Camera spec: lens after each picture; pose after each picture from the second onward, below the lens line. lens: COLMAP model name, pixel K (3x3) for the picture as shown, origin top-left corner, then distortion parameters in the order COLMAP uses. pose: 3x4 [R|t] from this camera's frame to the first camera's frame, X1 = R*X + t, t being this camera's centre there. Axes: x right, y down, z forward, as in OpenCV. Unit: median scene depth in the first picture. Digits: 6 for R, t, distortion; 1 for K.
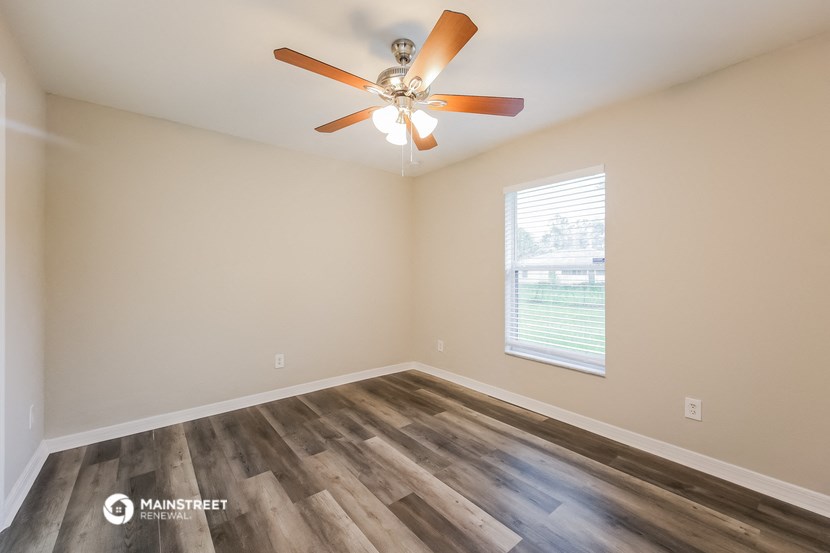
lens RADIAL K [[337.6, 0, 415.0], [0, 337.6, 276.5], [0, 0, 1]] dist [0.000440, 0.000119]
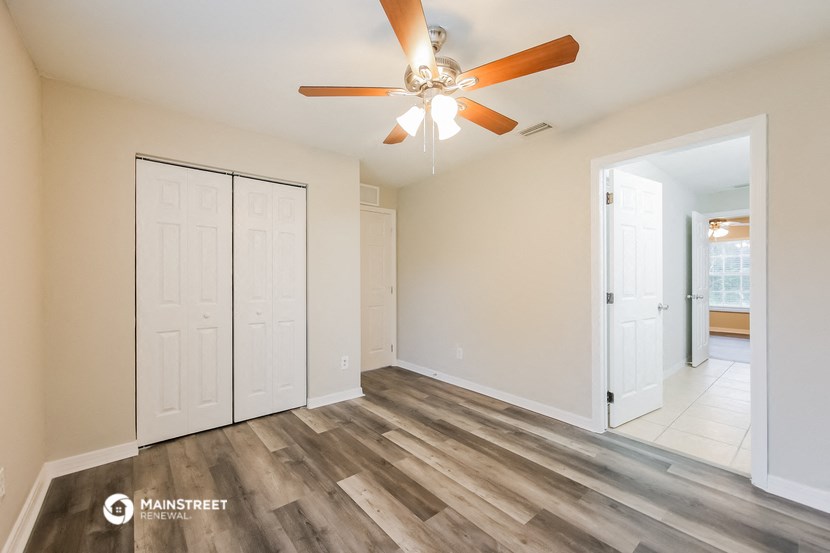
lens RADIAL K [[337.6, 0, 415.0], [0, 337.6, 276.5], [0, 0, 1]] dist [0.000440, 0.000119]
pose [[-0.999875, 0.004462, -0.015157, 0.031149], [0.004596, 0.999950, -0.008862, -0.003045], [0.015117, -0.008931, -0.999846, 2.030885]]
